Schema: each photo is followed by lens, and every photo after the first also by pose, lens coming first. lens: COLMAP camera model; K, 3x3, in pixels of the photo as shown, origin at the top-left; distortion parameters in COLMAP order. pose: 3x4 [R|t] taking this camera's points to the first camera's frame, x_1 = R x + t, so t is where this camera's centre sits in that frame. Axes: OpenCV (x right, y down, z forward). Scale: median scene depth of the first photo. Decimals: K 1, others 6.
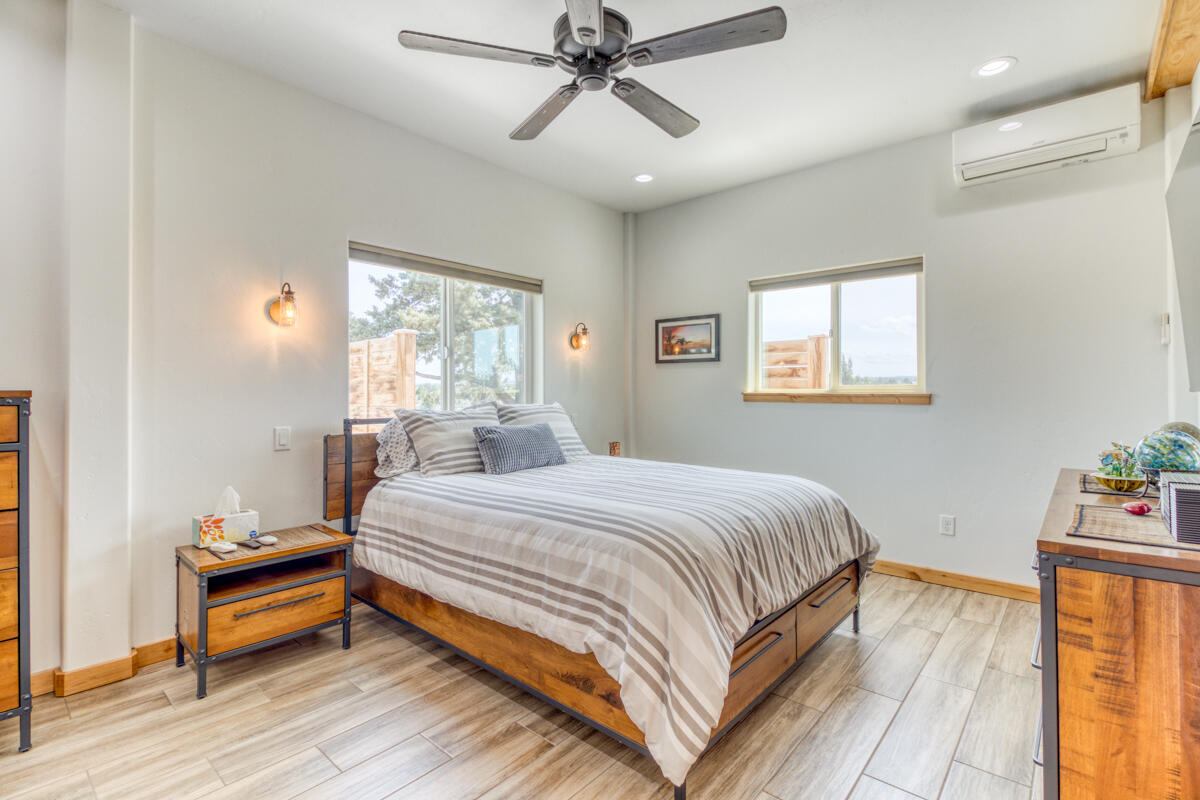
lens RADIAL K [[545.7, 0, 612.3], [0, 545.7, 379.7], [0, 0, 1]] dist [0.012707, -0.013150]
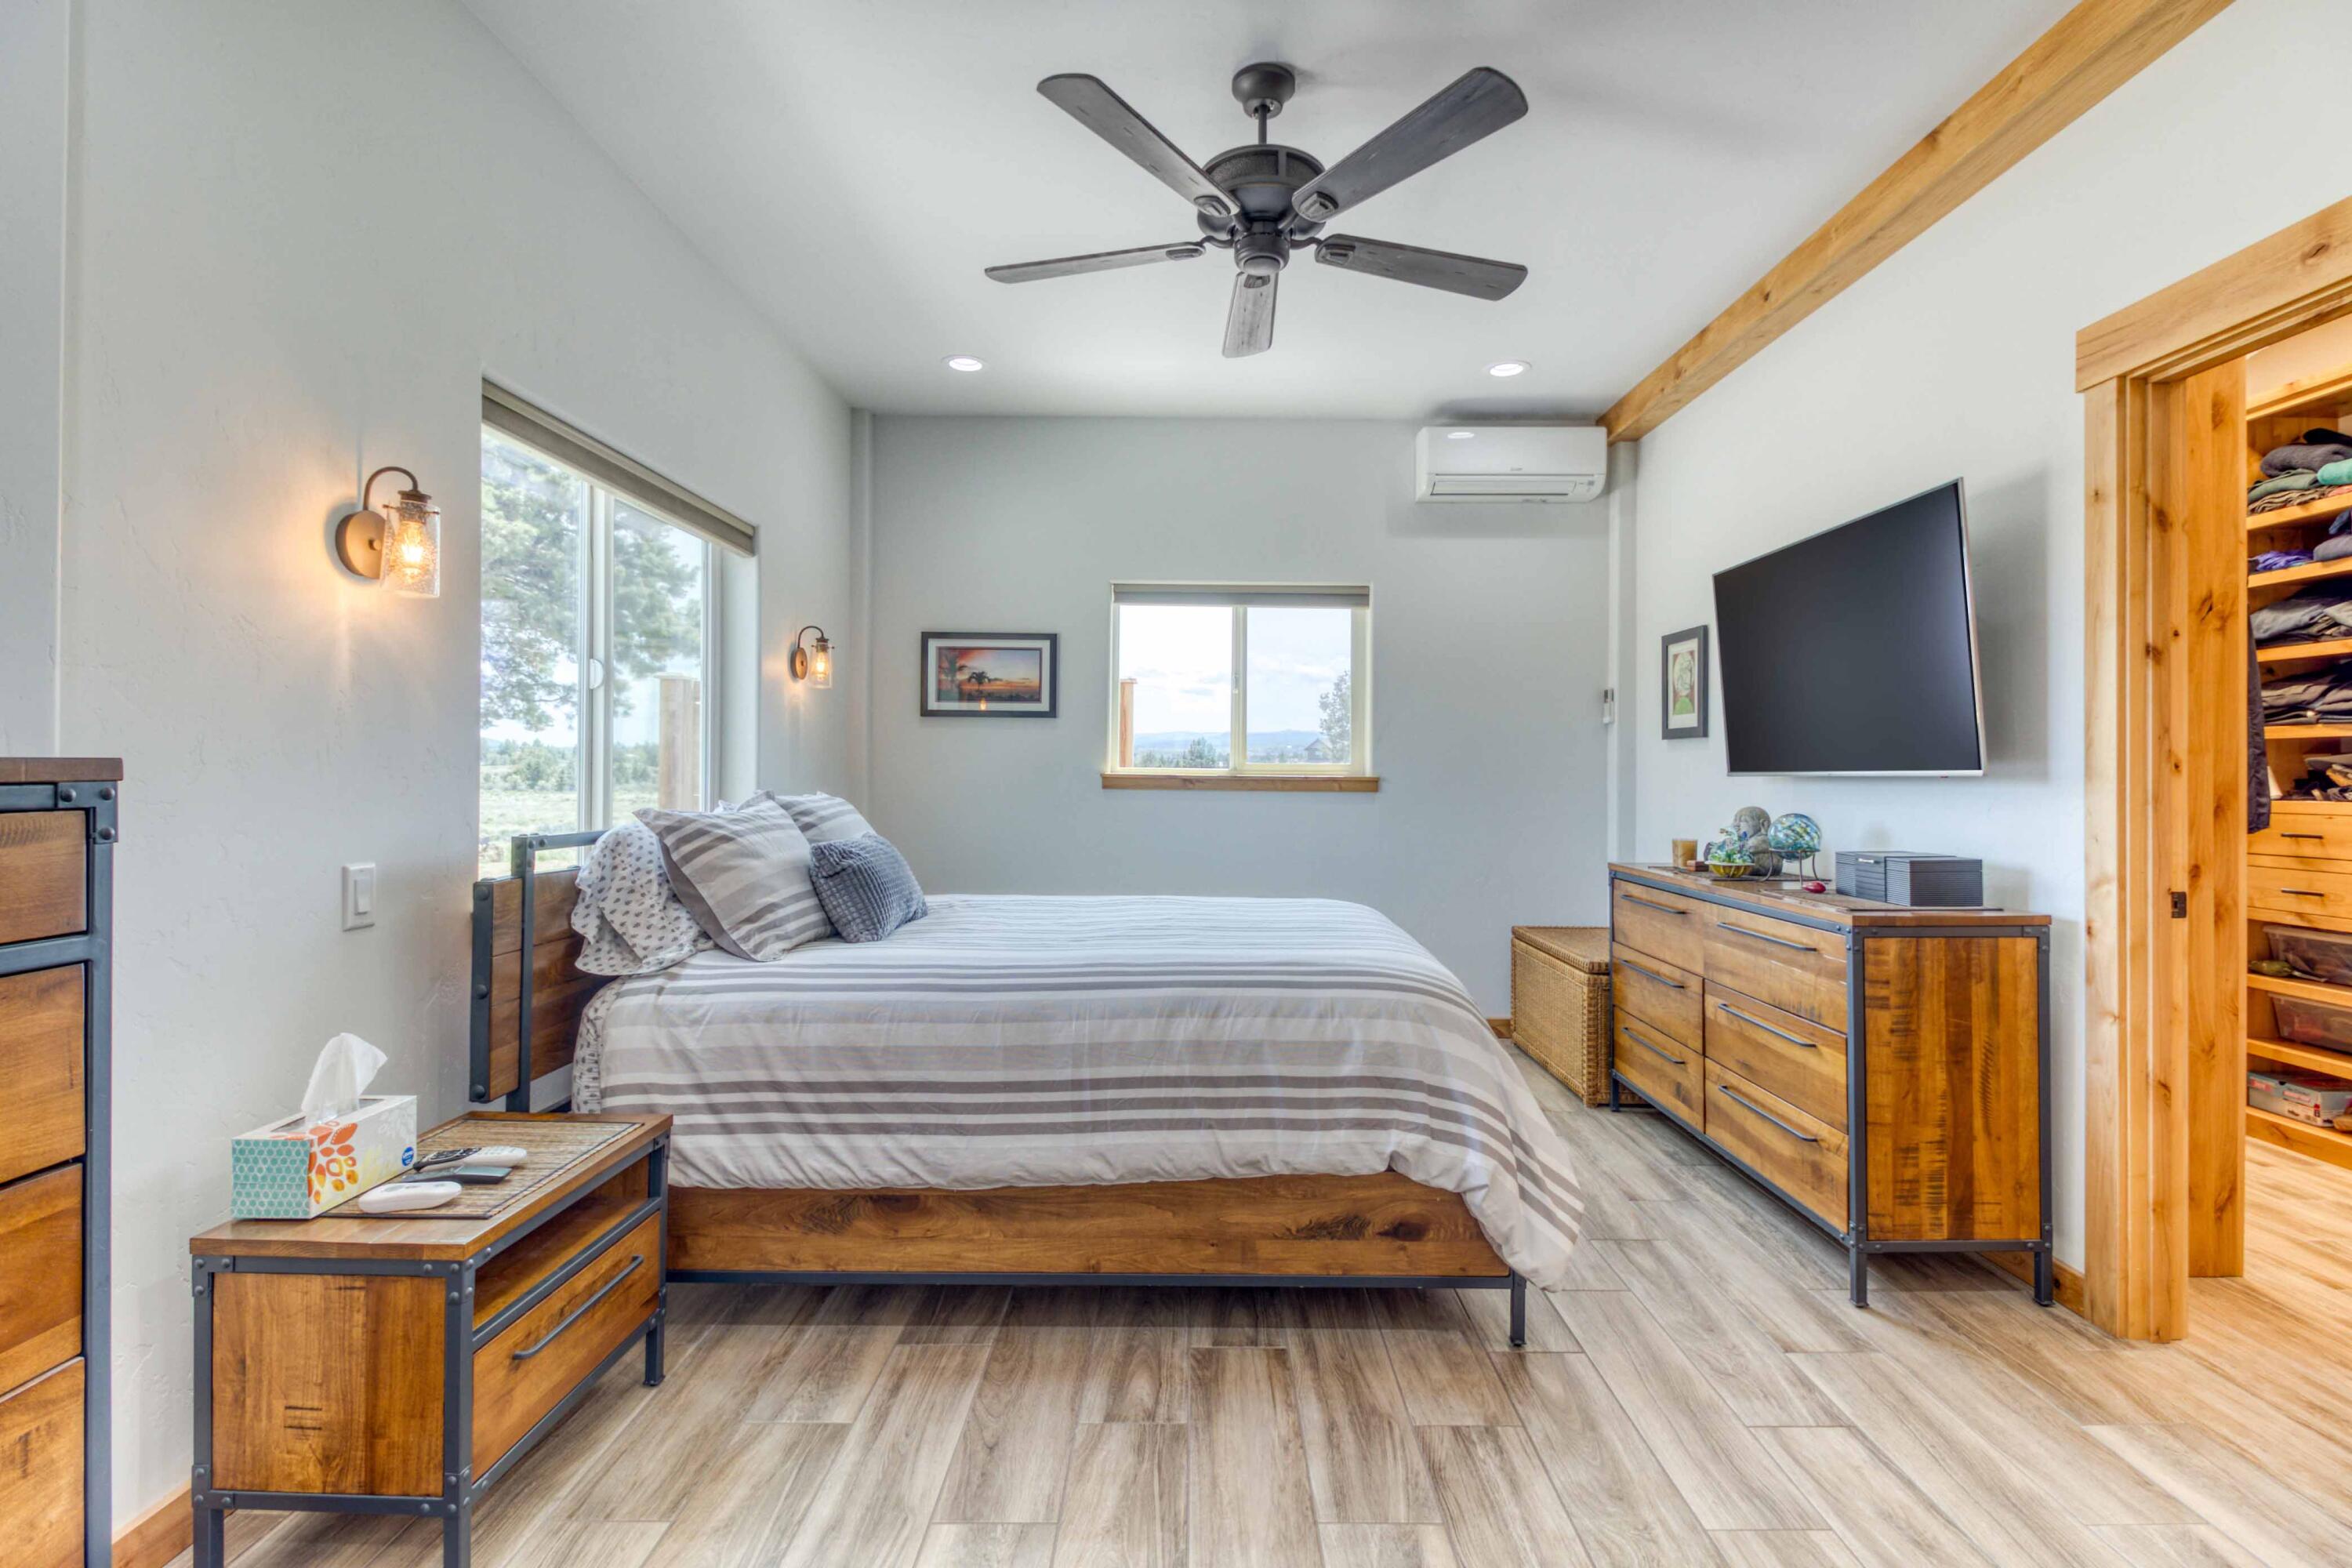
lens RADIAL K [[1069.6, 0, 1200.2], [0, 1069.6, 744.1], [0, 0, 1]] dist [0.012707, -0.013150]
pose [[0.756453, 0.023834, 0.653614, -0.657732], [-0.022315, 0.999695, -0.010628, 0.003164], [-0.653667, -0.006546, 0.756754, 0.104899]]
